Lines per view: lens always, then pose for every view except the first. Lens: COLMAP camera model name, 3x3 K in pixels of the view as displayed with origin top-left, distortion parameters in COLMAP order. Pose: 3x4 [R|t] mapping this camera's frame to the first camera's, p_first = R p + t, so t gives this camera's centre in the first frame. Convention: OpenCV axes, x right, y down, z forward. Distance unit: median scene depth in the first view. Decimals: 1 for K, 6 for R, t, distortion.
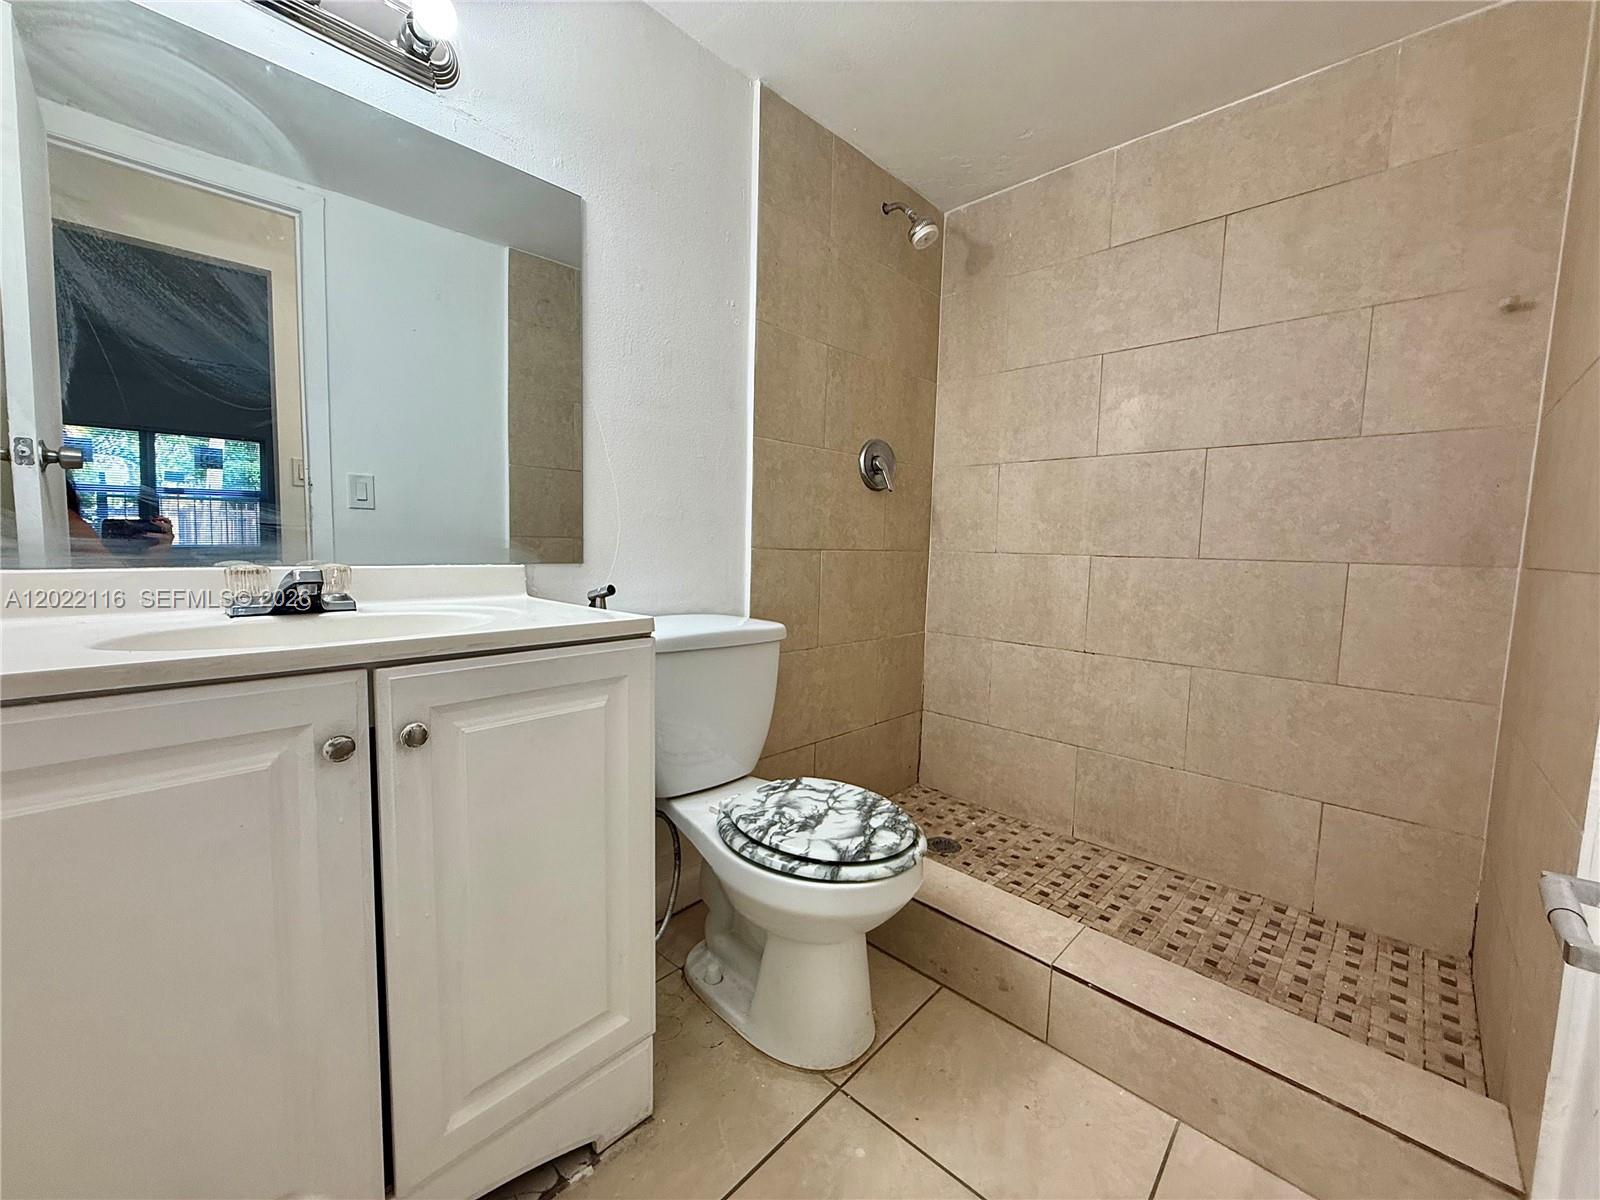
lens RADIAL K [[642.8, 0, 787.3], [0, 642.8, 601.0], [0, 0, 1]] dist [0.000616, -0.000290]
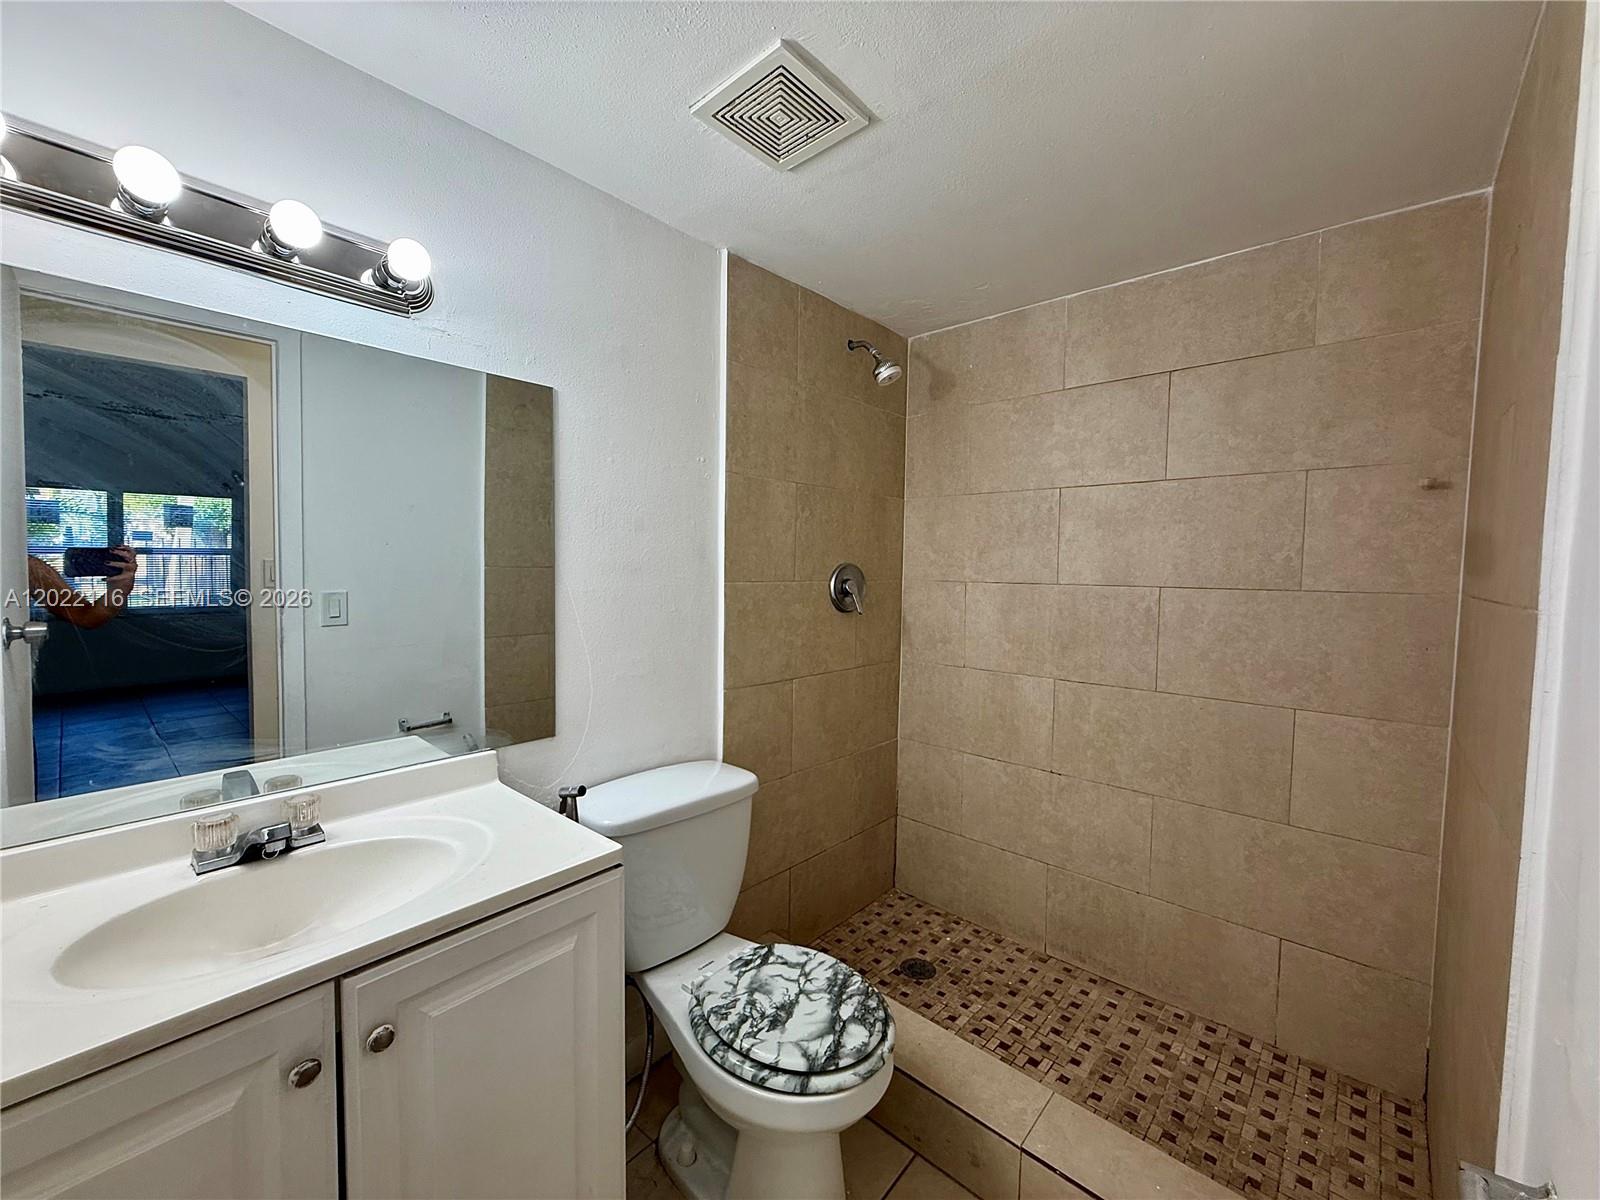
lens RADIAL K [[642.8, 0, 787.8], [0, 642.8, 600.2], [0, 0, 1]] dist [0.000616, -0.000290]
pose [[0.999493, -0.012027, 0.029476, 0.018828], [0.013092, 0.999259, -0.036197, -0.207351], [-0.029019, 0.036565, 0.998910, -0.027579]]
